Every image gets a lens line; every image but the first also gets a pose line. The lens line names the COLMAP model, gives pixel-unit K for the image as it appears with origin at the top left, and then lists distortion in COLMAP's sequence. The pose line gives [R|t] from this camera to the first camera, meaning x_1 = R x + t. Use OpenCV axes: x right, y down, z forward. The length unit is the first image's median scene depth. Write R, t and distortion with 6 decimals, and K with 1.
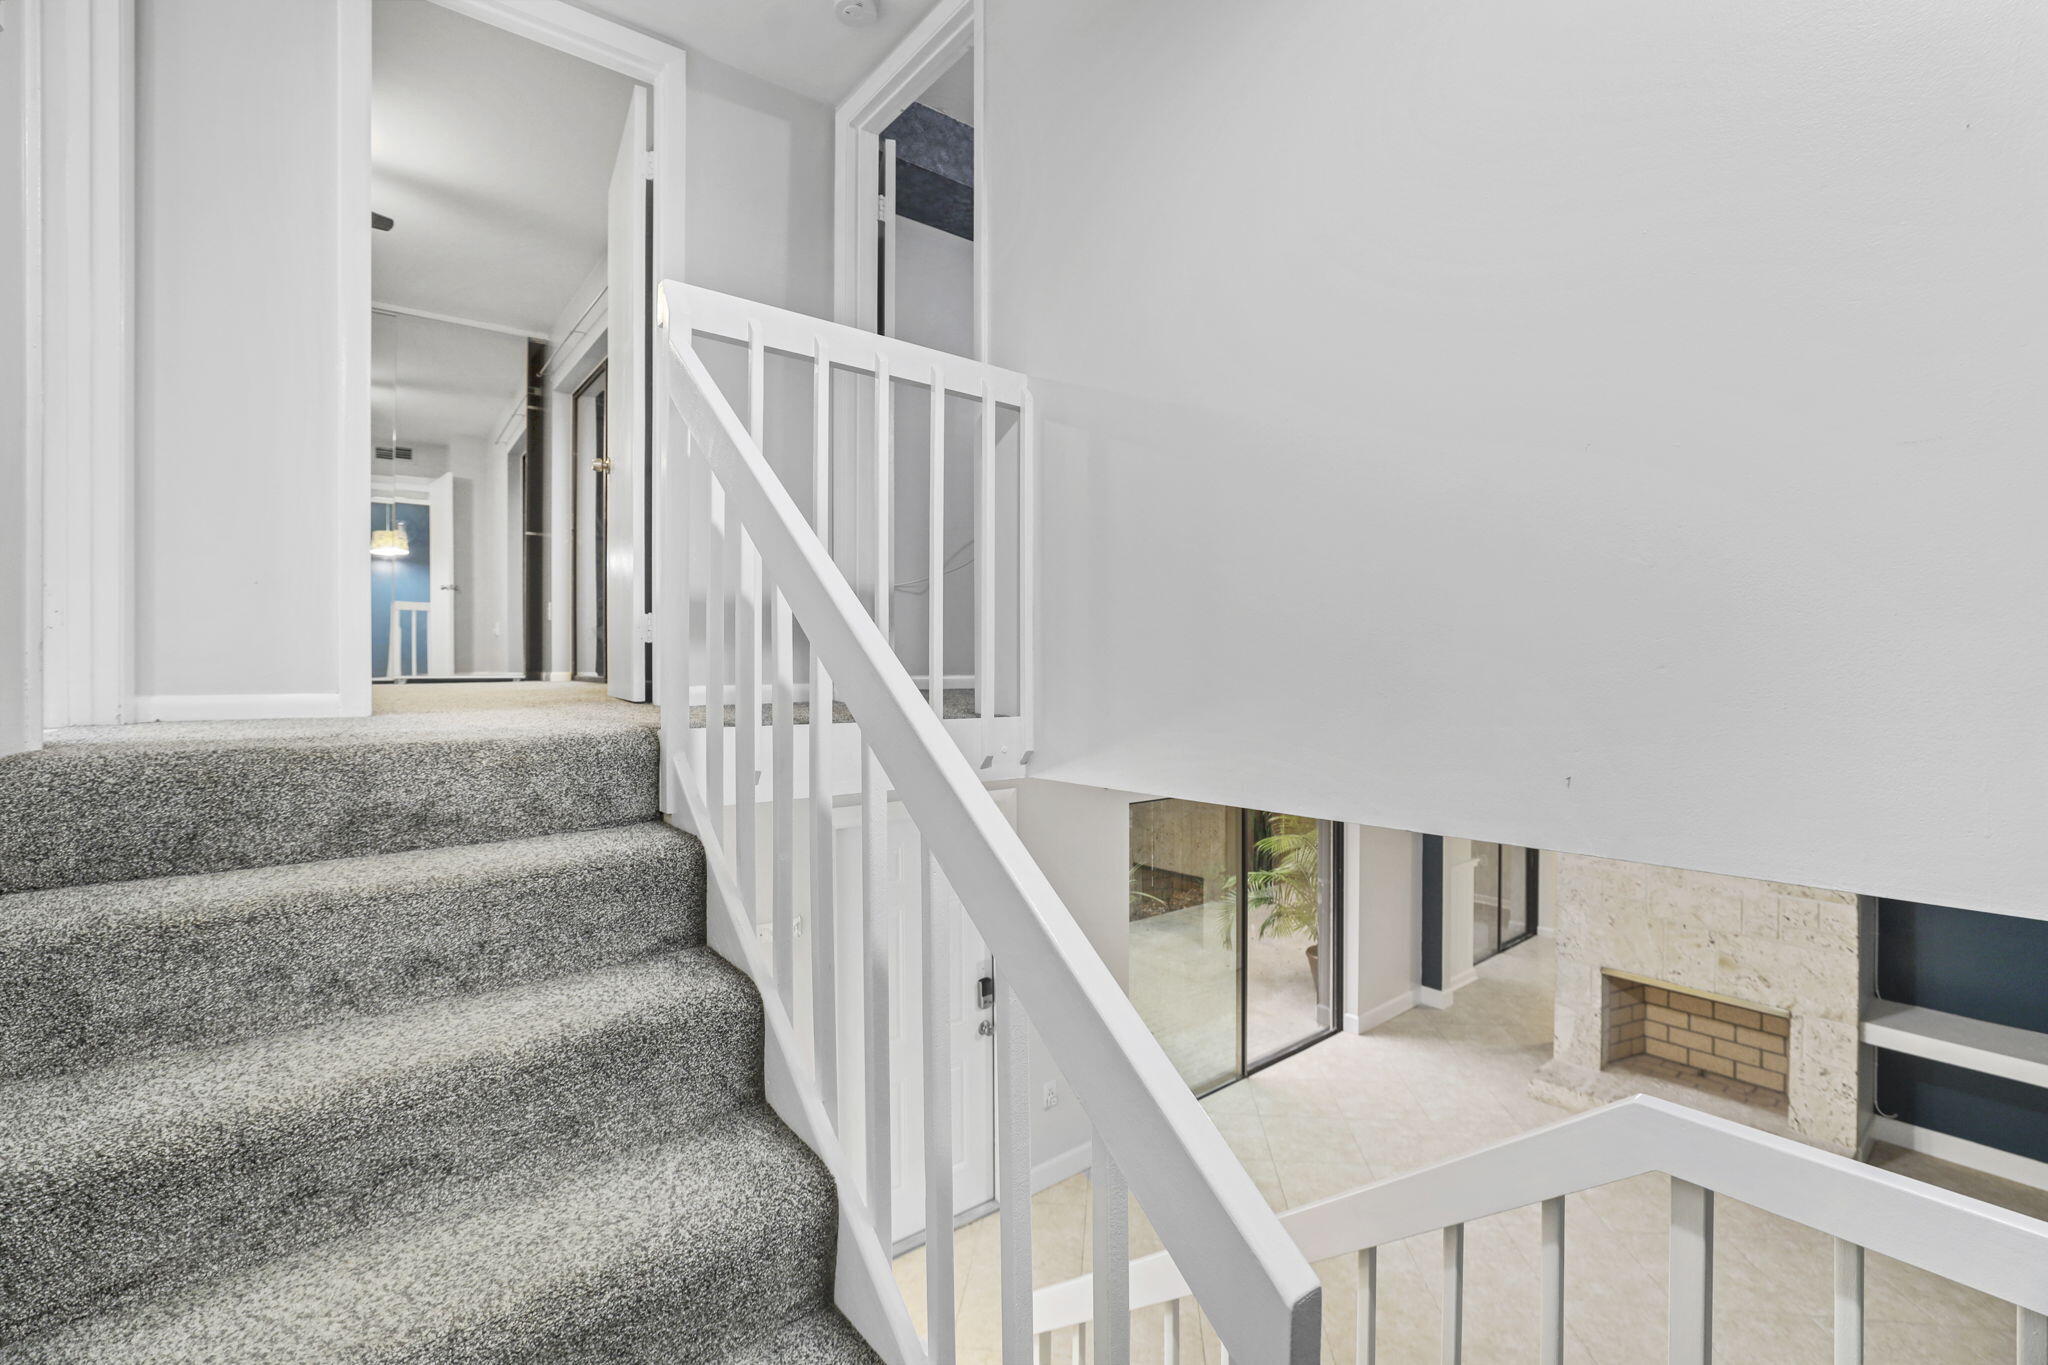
lens RADIAL K [[891.9, 0, 1027.2], [0, 891.9, 662.1], [0, 0, 1]] dist [-0.031015, 0.008831]
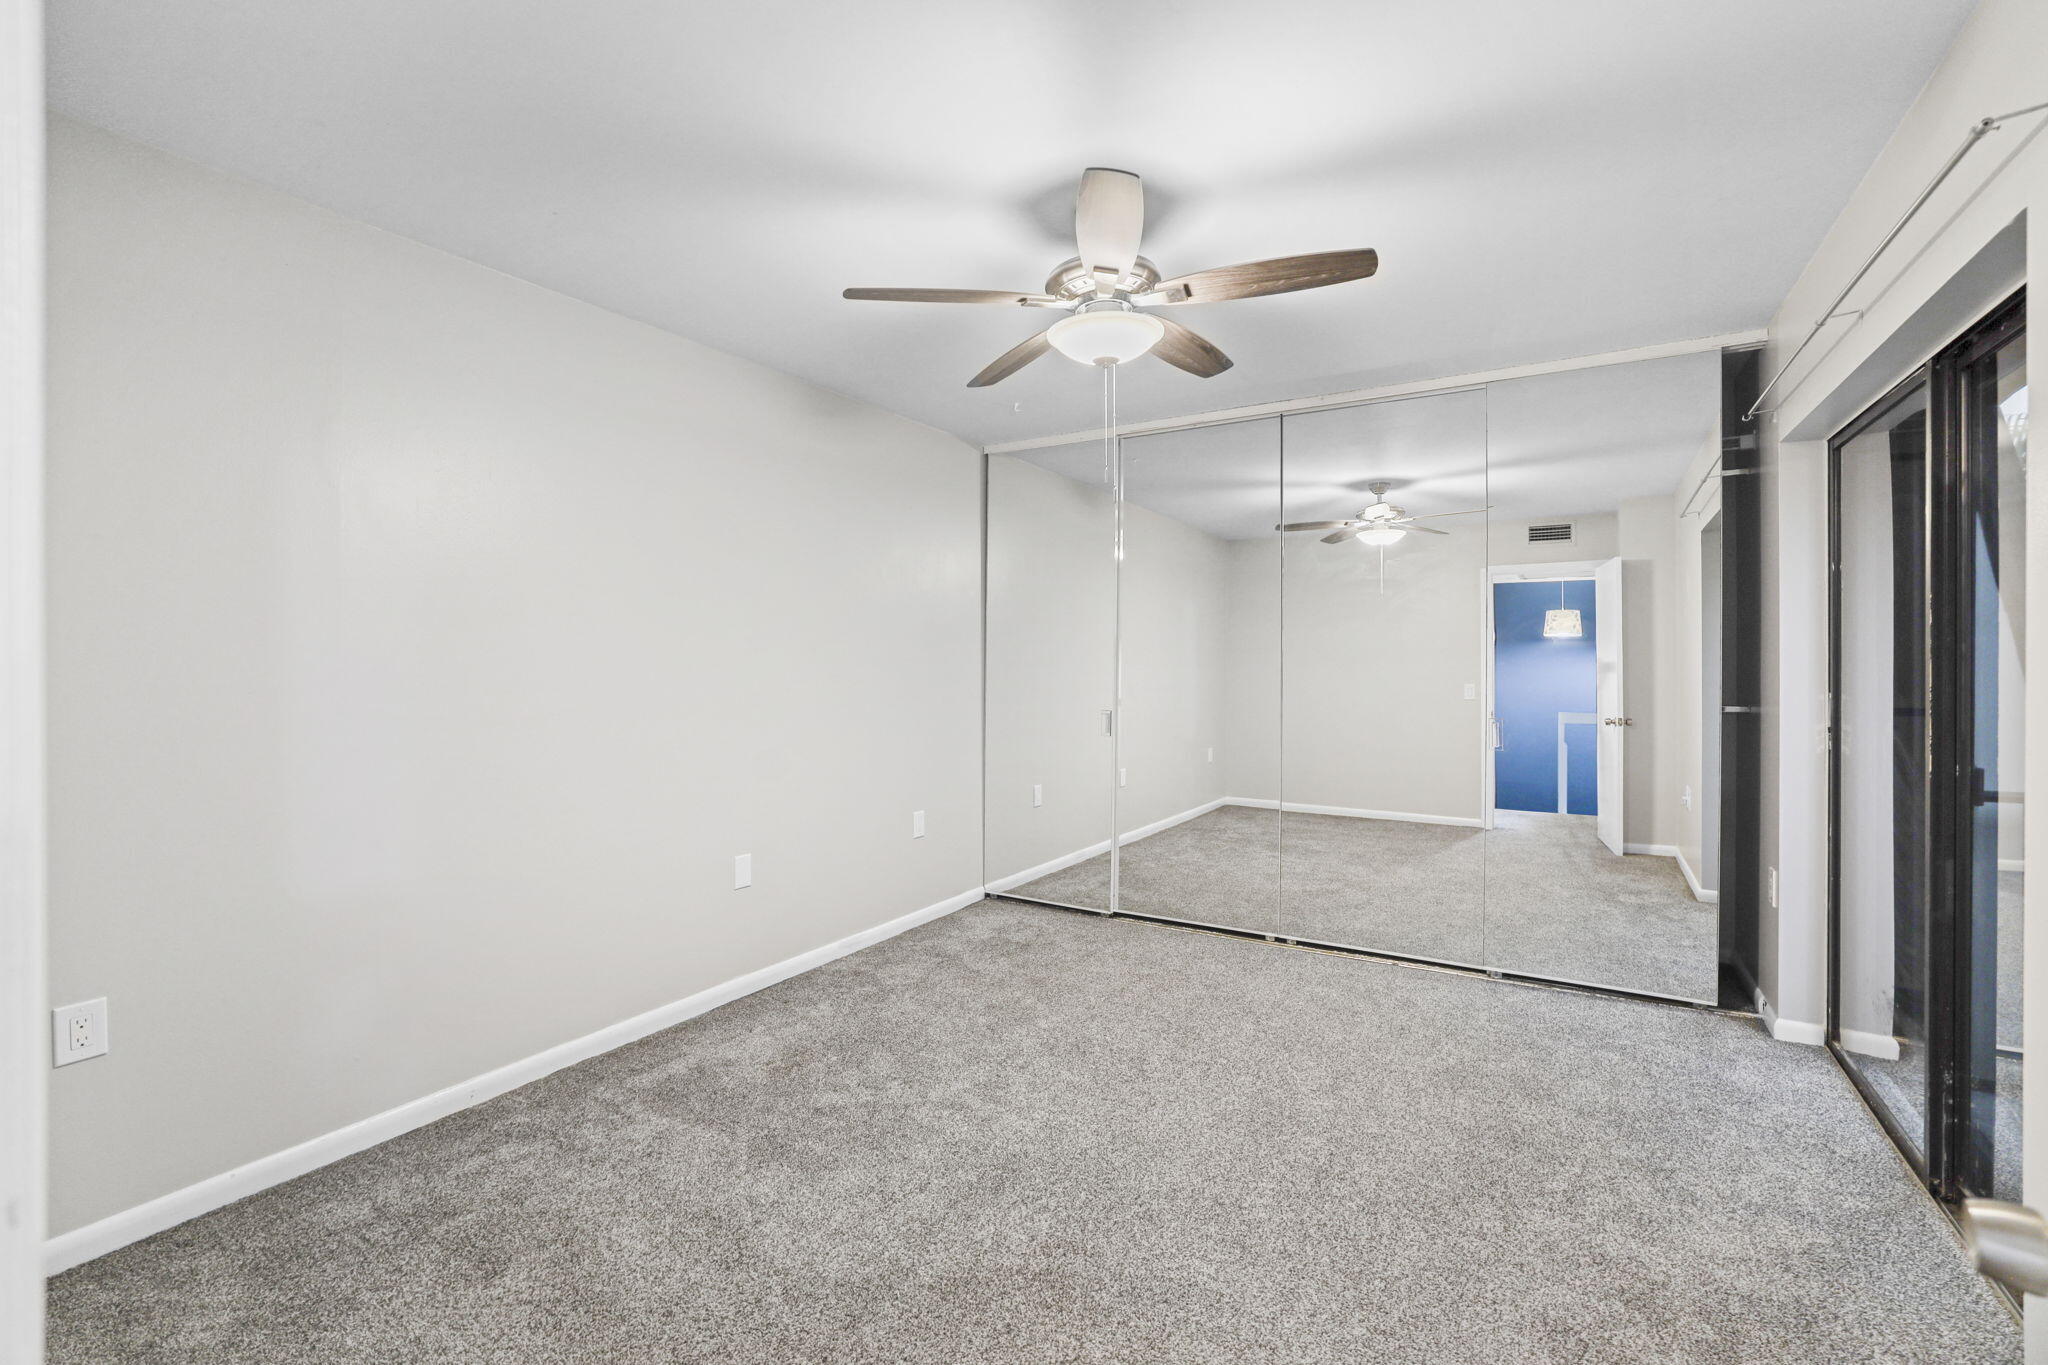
lens RADIAL K [[891.9, 0, 1023.3], [0, 891.9, 669.3], [0, 0, 1]] dist [-0.031015, 0.008831]
pose [[0.351018, 0.000813, -0.936368, -0.222780], [0.003559, 0.999991, 0.002203, -0.177297], [0.936362, -0.004105, 0.351012, 0.422597]]
